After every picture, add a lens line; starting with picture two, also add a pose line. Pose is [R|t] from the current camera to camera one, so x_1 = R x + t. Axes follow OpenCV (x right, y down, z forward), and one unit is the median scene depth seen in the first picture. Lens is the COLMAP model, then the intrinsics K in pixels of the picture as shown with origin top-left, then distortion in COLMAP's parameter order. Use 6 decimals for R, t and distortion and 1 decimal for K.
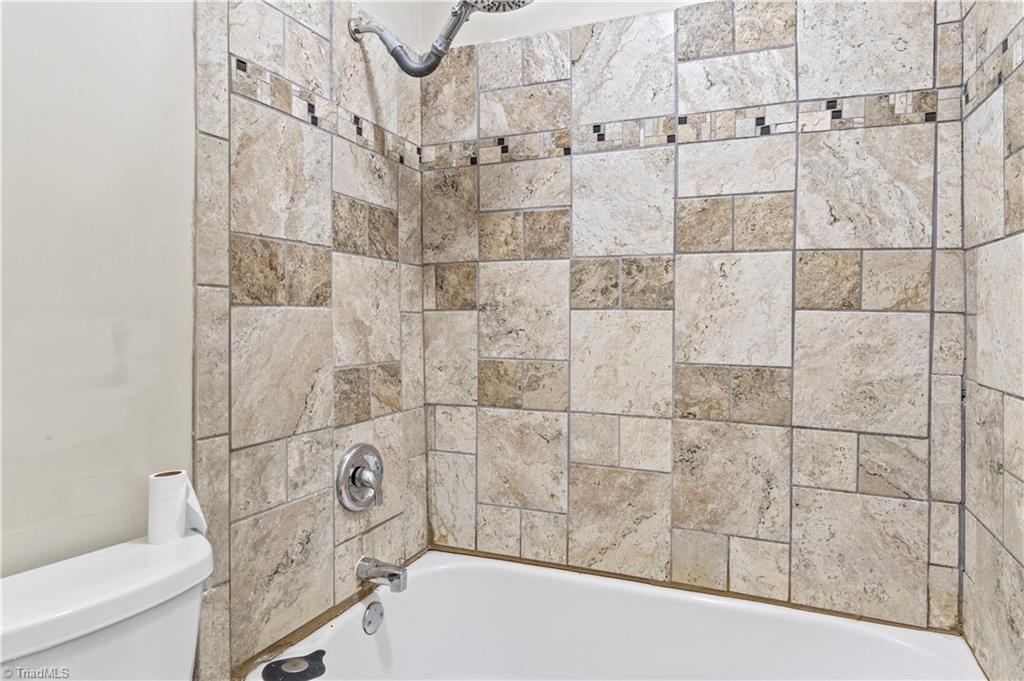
lens RADIAL K [[584.7, 0, 547.9], [0, 584.7, 324.7], [0, 0, 1]] dist [0.001593, -0.001658]
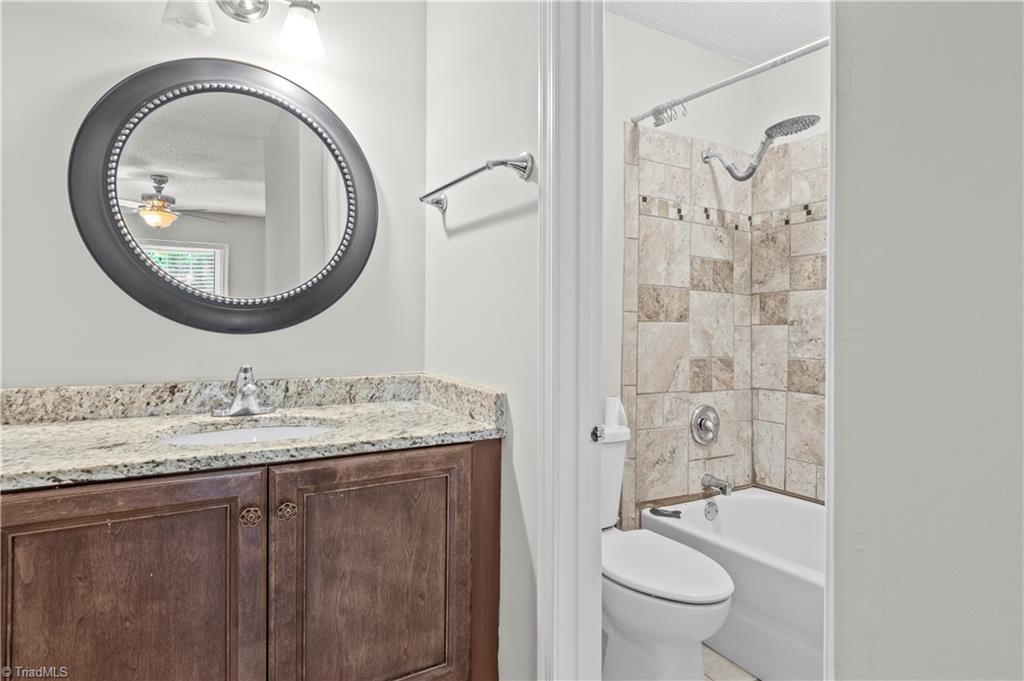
lens RADIAL K [[584.7, 0, 547.9], [0, 584.7, 324.7], [0, 0, 1]] dist [0.001593, -0.001658]
pose [[0.806384, 0.002168, -0.591389, 0.285284], [-0.019179, 0.999563, -0.022487, 0.020943], [0.591082, 0.029476, 0.806073, -0.578611]]
